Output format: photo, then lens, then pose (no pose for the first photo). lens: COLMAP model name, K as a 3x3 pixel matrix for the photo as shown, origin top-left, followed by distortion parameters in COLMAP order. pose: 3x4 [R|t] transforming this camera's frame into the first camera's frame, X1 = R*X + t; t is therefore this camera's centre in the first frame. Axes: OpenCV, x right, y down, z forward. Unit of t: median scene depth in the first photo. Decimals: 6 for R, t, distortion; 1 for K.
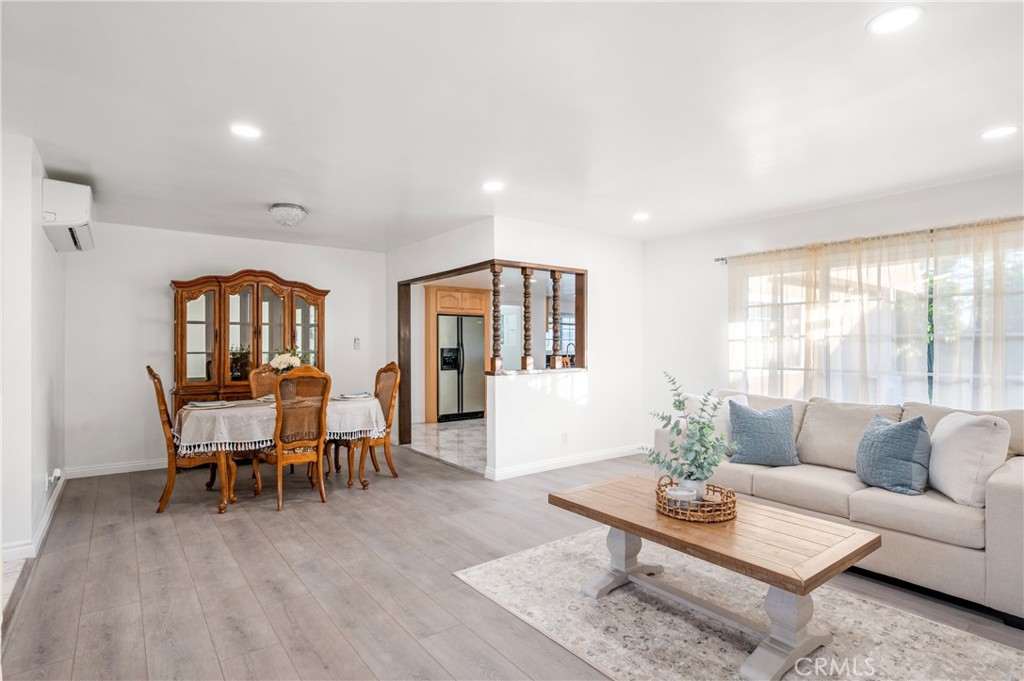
lens RADIAL K [[520.2, 0, 505.6], [0, 520.2, 344.4], [0, 0, 1]] dist [-0.005538, 0.000013]
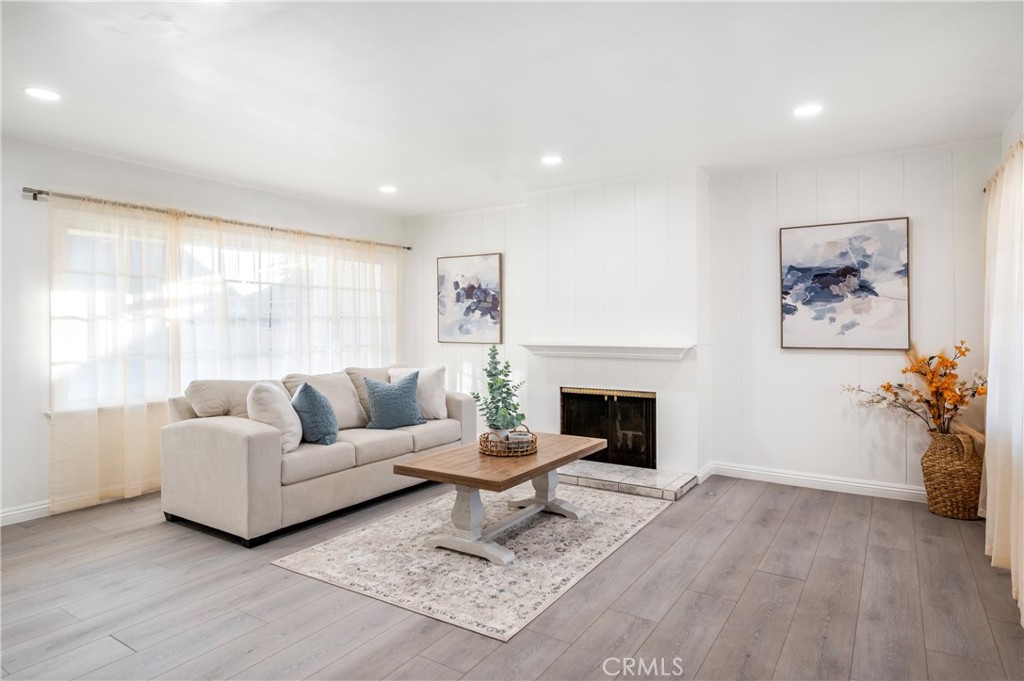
lens RADIAL K [[580.0, 0, 514.5], [0, 580.0, 334.3], [0, 0, 1]] dist [-0.002772, 0.000876]
pose [[-0.340022, -0.019048, 0.940225, -0.938117], [-0.002629, 0.999810, 0.019304, -0.003521], [-0.940414, 0.004092, -0.340007, 1.379395]]
